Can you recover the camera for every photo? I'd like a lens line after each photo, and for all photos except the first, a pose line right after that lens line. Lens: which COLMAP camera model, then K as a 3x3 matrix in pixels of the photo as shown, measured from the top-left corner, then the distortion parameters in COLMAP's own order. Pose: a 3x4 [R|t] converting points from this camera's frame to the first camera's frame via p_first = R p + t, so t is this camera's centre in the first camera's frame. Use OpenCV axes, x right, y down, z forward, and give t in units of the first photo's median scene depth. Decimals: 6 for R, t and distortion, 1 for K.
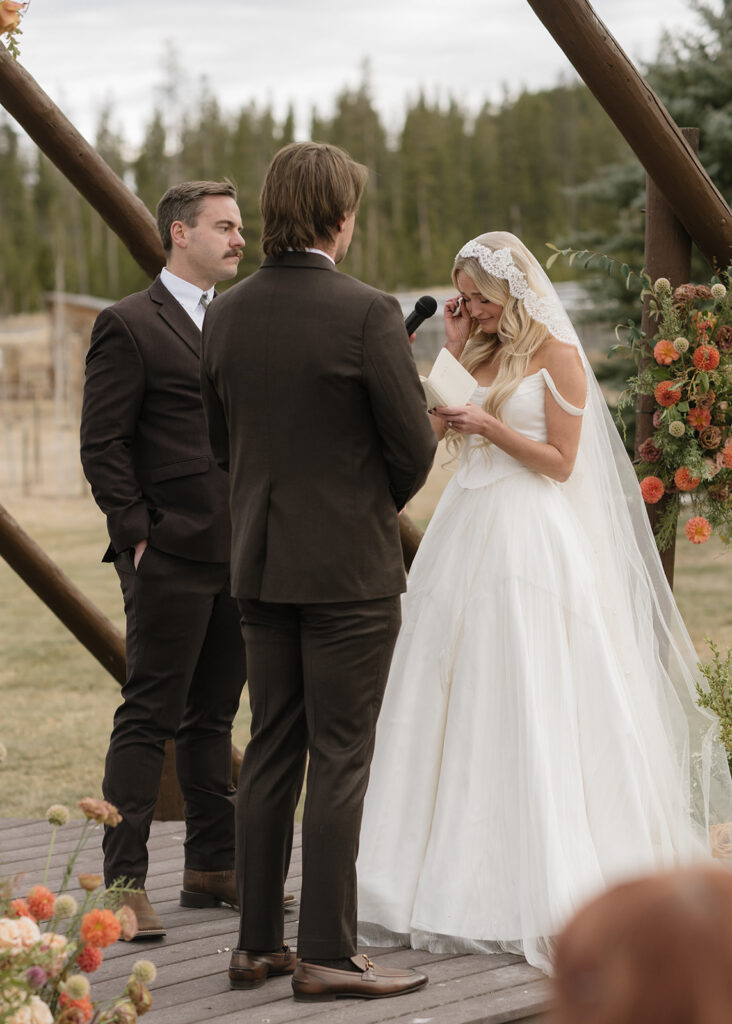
lens RADIAL K [[2593.5, 0, 366.0], [0, 2593.5, 512.0], [0, 0, 1]] dist [-0.005979, -0.518585]
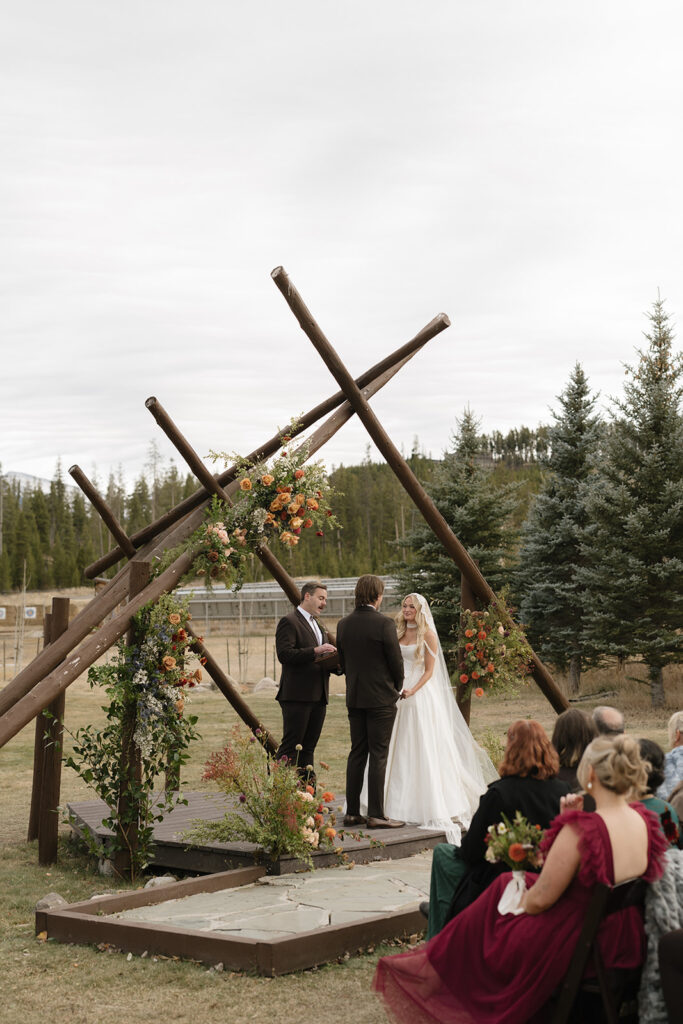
lens RADIAL K [[1494.6, 0, 341.5], [0, 1494.6, 512.0], [0, 0, 1]] dist [-0.035709, -0.014484]
pose [[0.997565, 0.019184, 0.067057, -0.154340], [-0.010661, 0.992072, -0.125218, 0.018387], [-0.068928, 0.124198, 0.989861, -0.747254]]
